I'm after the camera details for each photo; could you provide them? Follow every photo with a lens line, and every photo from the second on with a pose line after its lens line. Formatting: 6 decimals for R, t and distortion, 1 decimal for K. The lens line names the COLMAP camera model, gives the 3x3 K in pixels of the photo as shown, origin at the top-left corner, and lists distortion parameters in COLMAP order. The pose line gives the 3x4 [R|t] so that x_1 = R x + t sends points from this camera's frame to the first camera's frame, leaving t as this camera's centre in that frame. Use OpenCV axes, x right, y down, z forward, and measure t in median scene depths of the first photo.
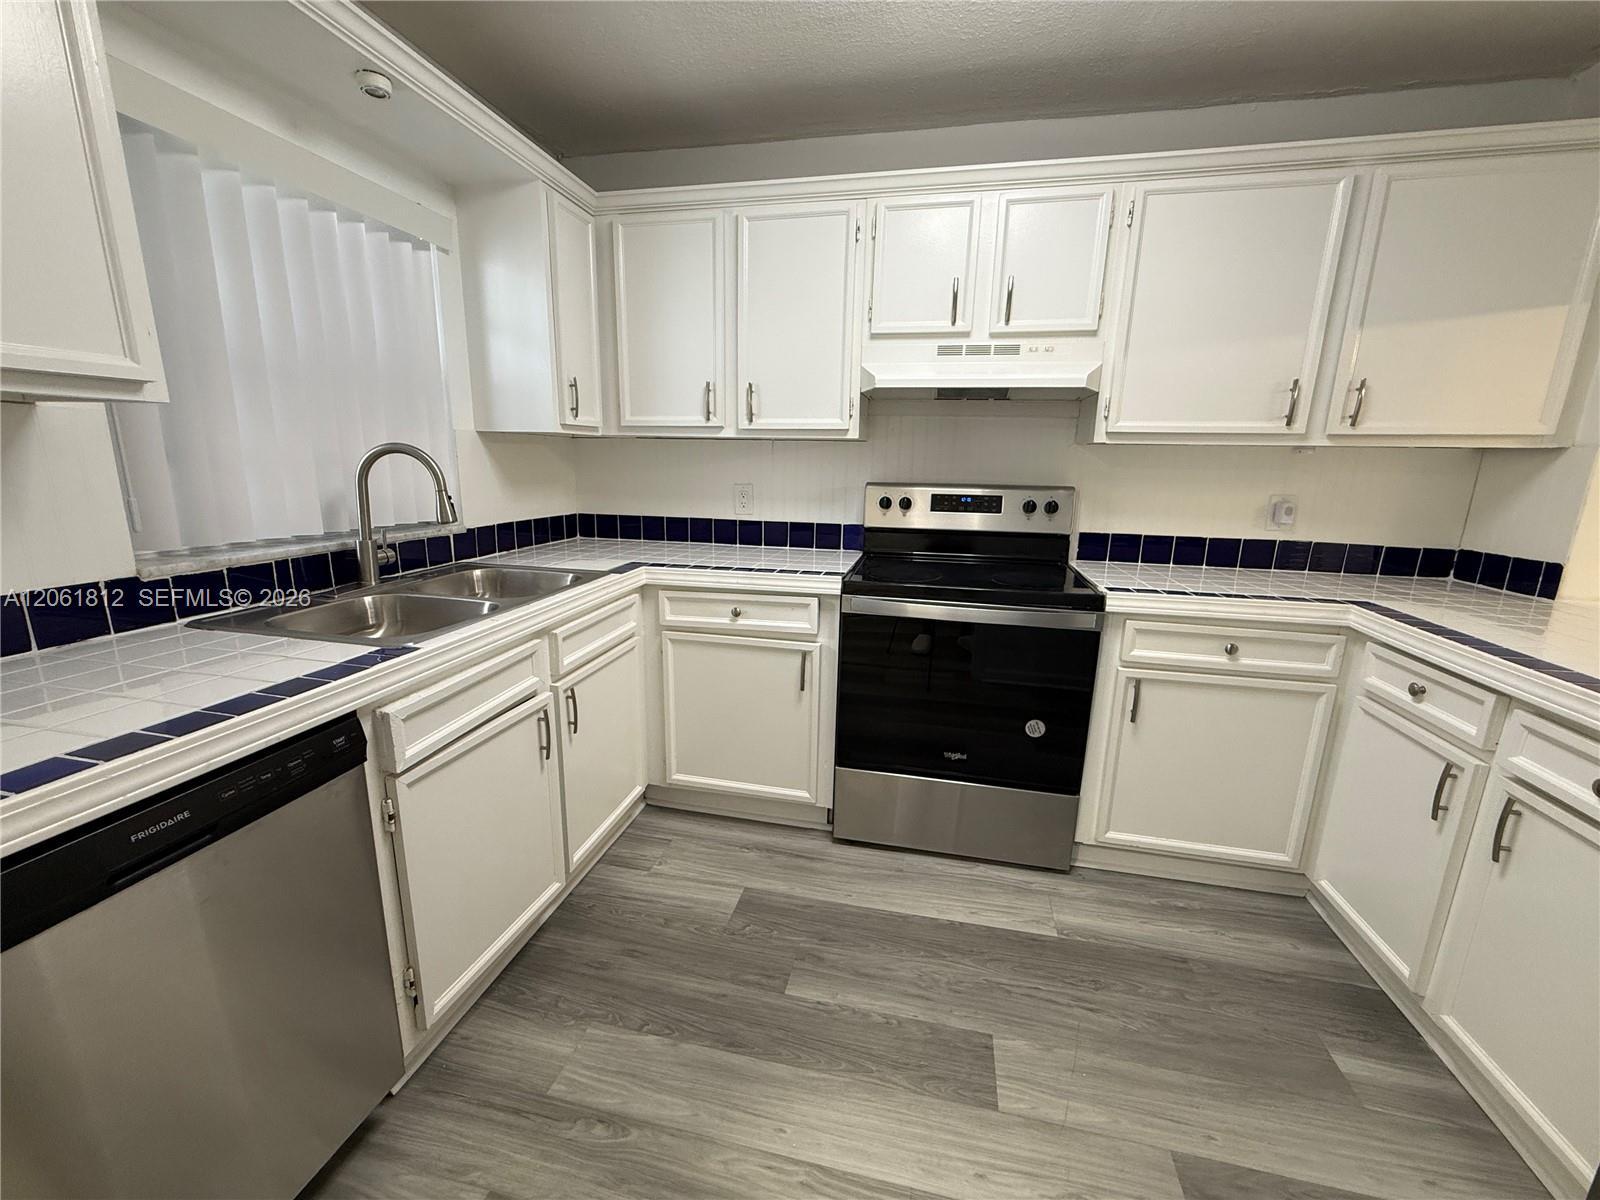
lens RADIAL K [[640.8, 0, 795.6], [0, 640.8, 599.5], [0, 0, 1]] dist [-0.002475, -0.000079]
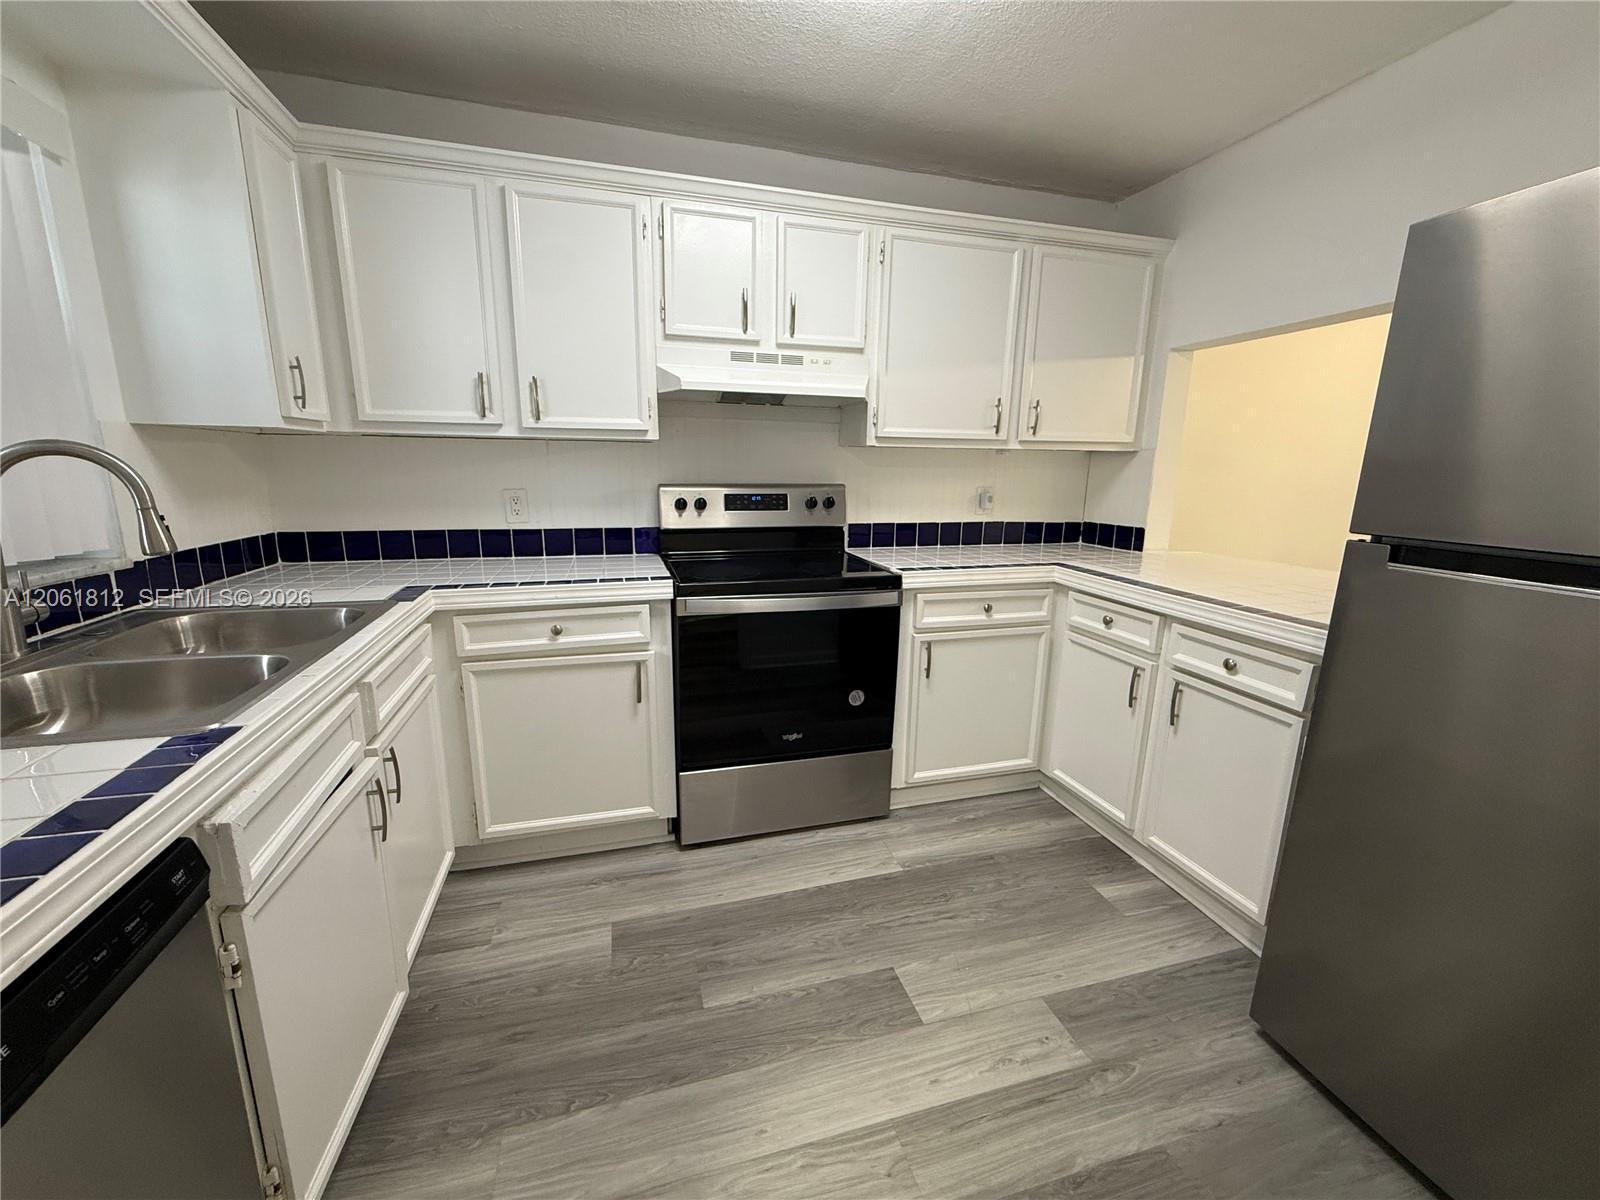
lens RADIAL K [[640.8, 0, 797.0], [0, 640.8, 599.2], [0, 0, 1]] dist [-0.002475, -0.000079]
pose [[0.877820, -0.105147, 0.467307, -0.235343], [0.105249, 0.994107, 0.025974, -0.012658], [-0.467284, 0.026384, 0.883713, 0.044738]]
